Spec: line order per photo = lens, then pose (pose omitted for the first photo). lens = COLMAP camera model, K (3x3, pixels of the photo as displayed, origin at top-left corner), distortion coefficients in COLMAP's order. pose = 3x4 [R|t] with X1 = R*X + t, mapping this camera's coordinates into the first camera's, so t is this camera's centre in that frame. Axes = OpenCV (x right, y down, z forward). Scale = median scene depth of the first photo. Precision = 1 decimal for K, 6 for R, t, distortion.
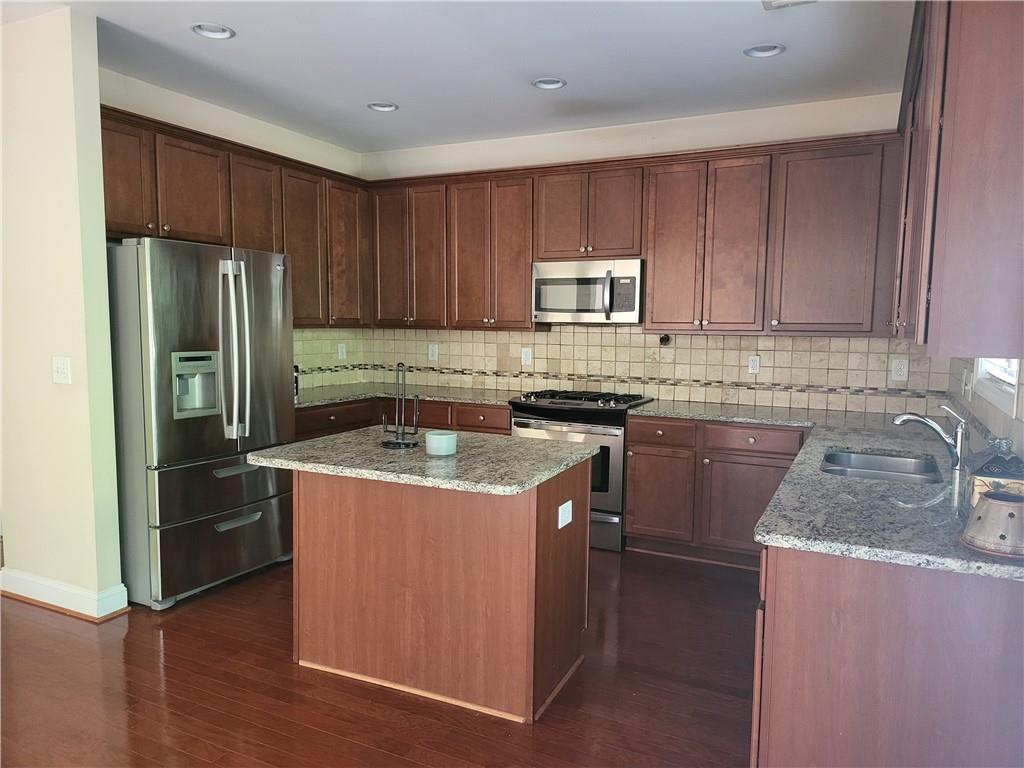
lens RADIAL K [[711.5, 0, 526.8], [0, 711.5, 355.3], [0, 0, 1]] dist [0.044445, -0.045256]
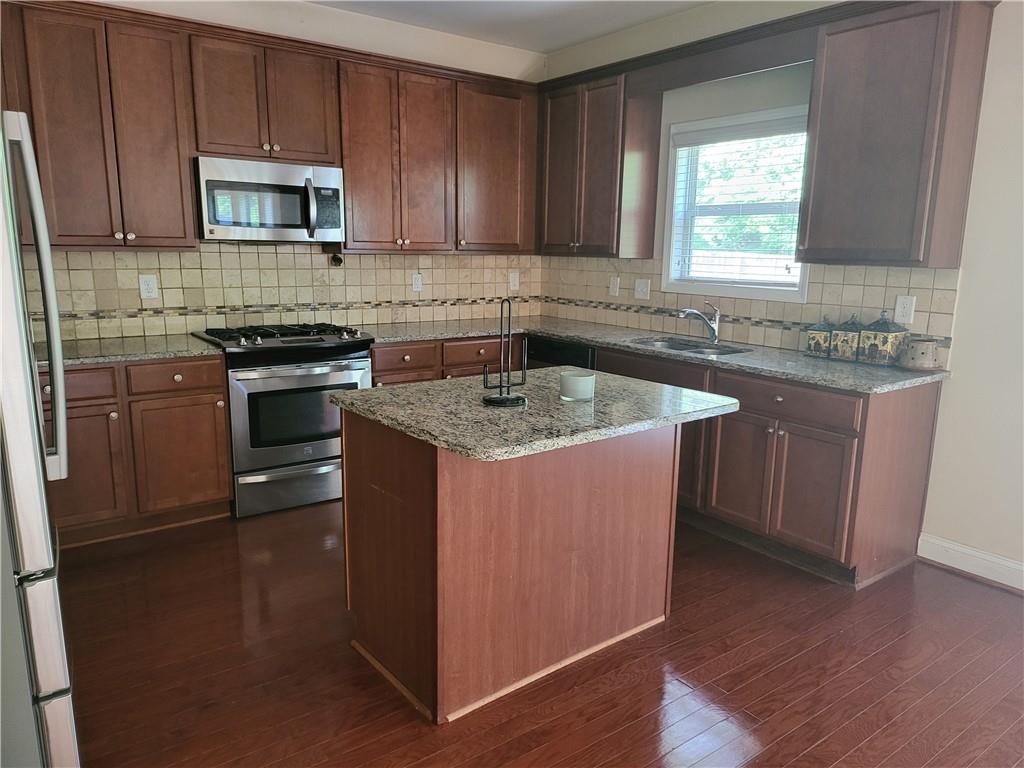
lens RADIAL K [[711.5, 0, 526.8], [0, 711.5, 355.3], [0, 0, 1]] dist [0.044445, -0.045256]
pose [[0.465035, -0.137053, 0.874619, -0.534682], [0.029053, 0.989775, 0.139650, -0.022951], [-0.884815, -0.039532, 0.464262, 0.373709]]
